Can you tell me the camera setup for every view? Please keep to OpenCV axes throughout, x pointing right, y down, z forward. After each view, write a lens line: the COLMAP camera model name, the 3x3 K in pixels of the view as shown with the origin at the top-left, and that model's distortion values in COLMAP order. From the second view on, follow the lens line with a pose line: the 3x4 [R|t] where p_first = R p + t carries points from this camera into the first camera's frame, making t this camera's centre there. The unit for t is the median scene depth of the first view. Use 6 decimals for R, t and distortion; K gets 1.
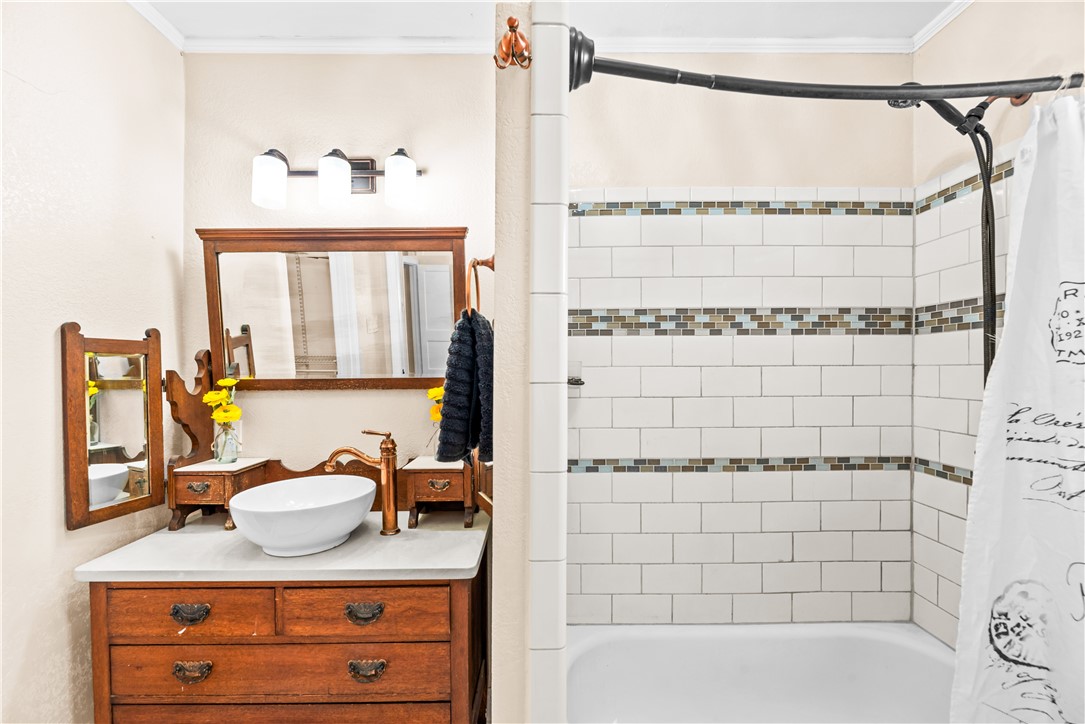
lens RADIAL K [[455.6, 0, 540.1], [0, 455.6, 370.1], [0, 0, 1]] dist [-0.004691, -0.001008]
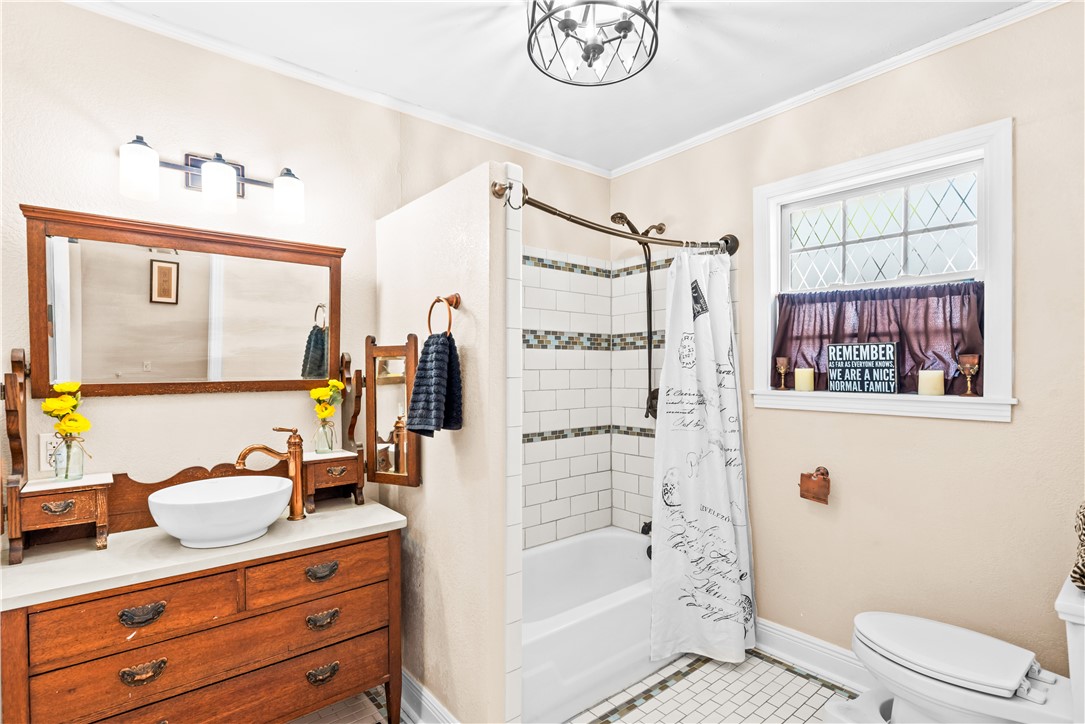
lens RADIAL K [[537.4, 0, 549.3], [0, 537.4, 378.9], [0, 0, 1]] dist [-0.006783, 0.000094]
pose [[0.765676, -0.009566, 0.643155, -0.651501], [0.007106, 0.999954, 0.006413, 0.010397], [-0.643187, -0.000341, 0.765709, -0.376298]]
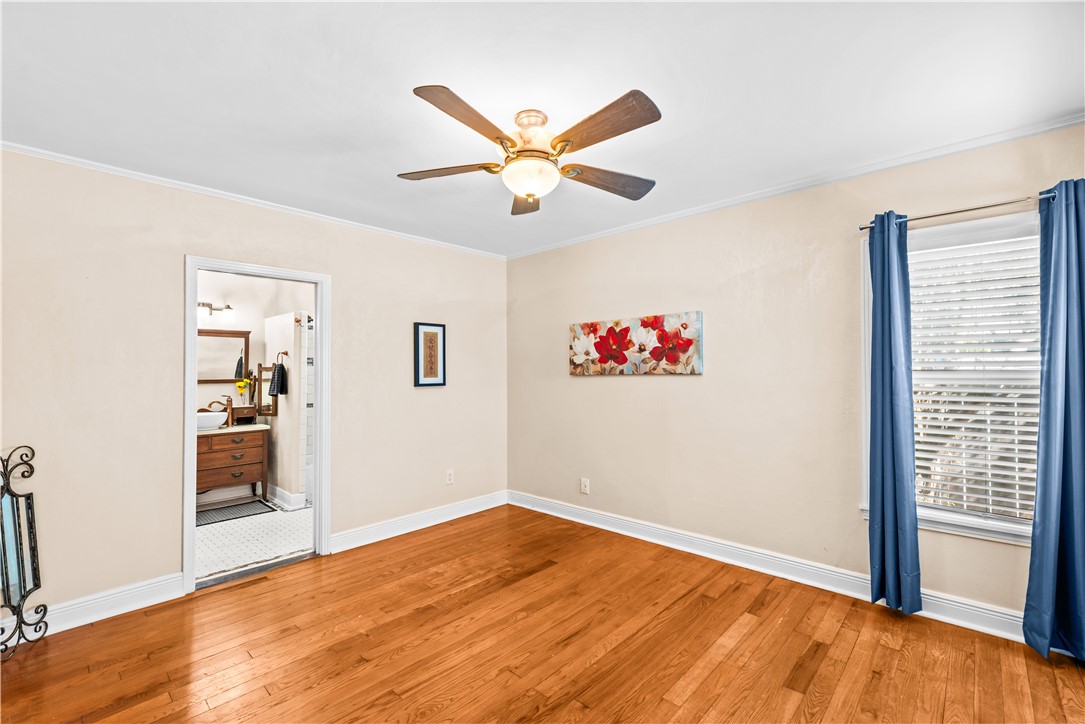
lens RADIAL K [[494.0, 0, 564.3], [0, 494.0, 368.2], [0, 0, 1]] dist [-0.004420, -0.000151]
pose [[0.674392, 0.010542, 0.738298, -1.229838], [0.013469, 0.999556, -0.026576, 0.061946], [-0.738251, 0.027867, 0.673951, -2.922497]]
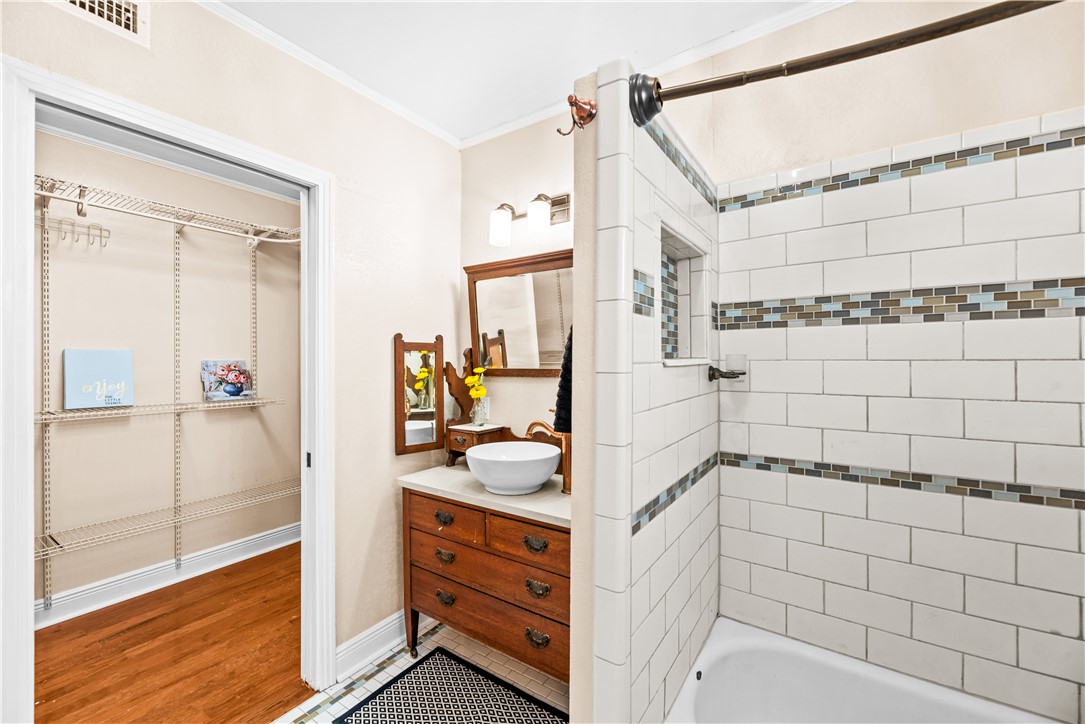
lens RADIAL K [[445.9, 0, 535.8], [0, 445.9, 359.0], [0, 0, 1]] dist [-0.005554, 0.000727]
pose [[0.812971, 0.001433, -0.582302, 0.290282], [-0.006894, 0.999951, -0.007165, 0.000197], [0.582263, 0.009840, 0.812941, -0.050011]]
